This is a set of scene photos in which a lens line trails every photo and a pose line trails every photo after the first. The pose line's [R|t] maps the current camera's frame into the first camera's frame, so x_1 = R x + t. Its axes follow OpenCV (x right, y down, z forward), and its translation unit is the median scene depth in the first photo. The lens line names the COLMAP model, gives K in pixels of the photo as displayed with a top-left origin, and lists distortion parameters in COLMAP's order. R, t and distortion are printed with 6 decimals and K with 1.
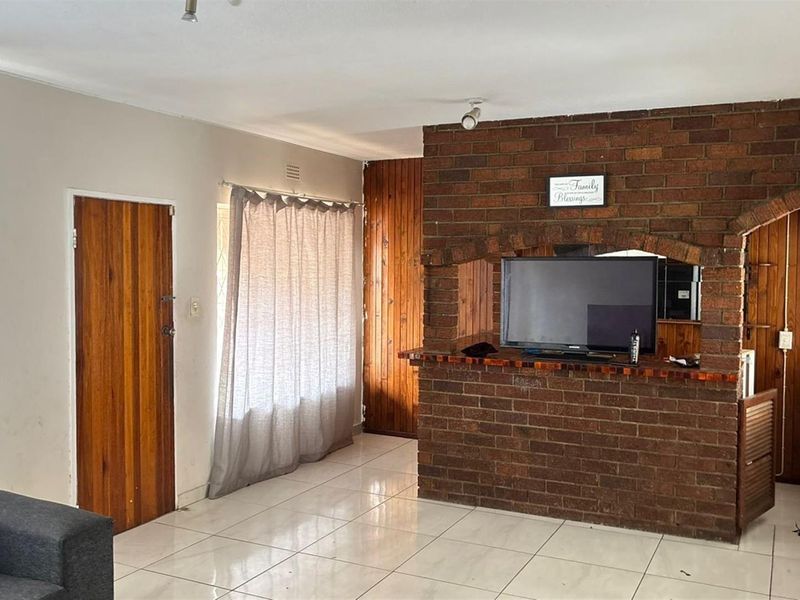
lens RADIAL K [[811.6, 0, 399.9], [0, 811.6, 300.5], [0, 0, 1]] dist [0.028022, 0.000000]
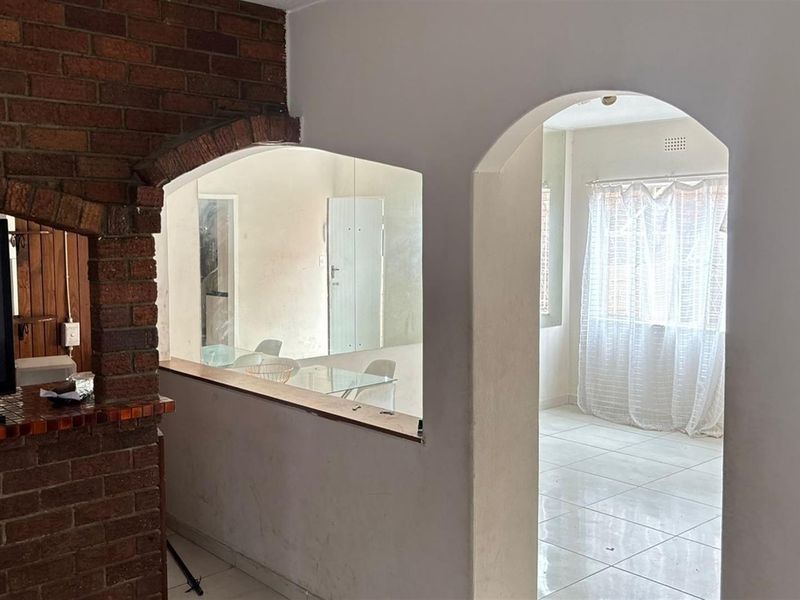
lens RADIAL K [[811.6, 0, 399.3], [0, 811.6, 291.7], [0, 0, 1]] dist [0.028022, 0.000000]
pose [[0.397917, -0.079315, 0.913986, -0.100946], [0.051315, 0.996620, 0.064145, -0.027736], [-0.915985, 0.021377, 0.400642, 0.547769]]
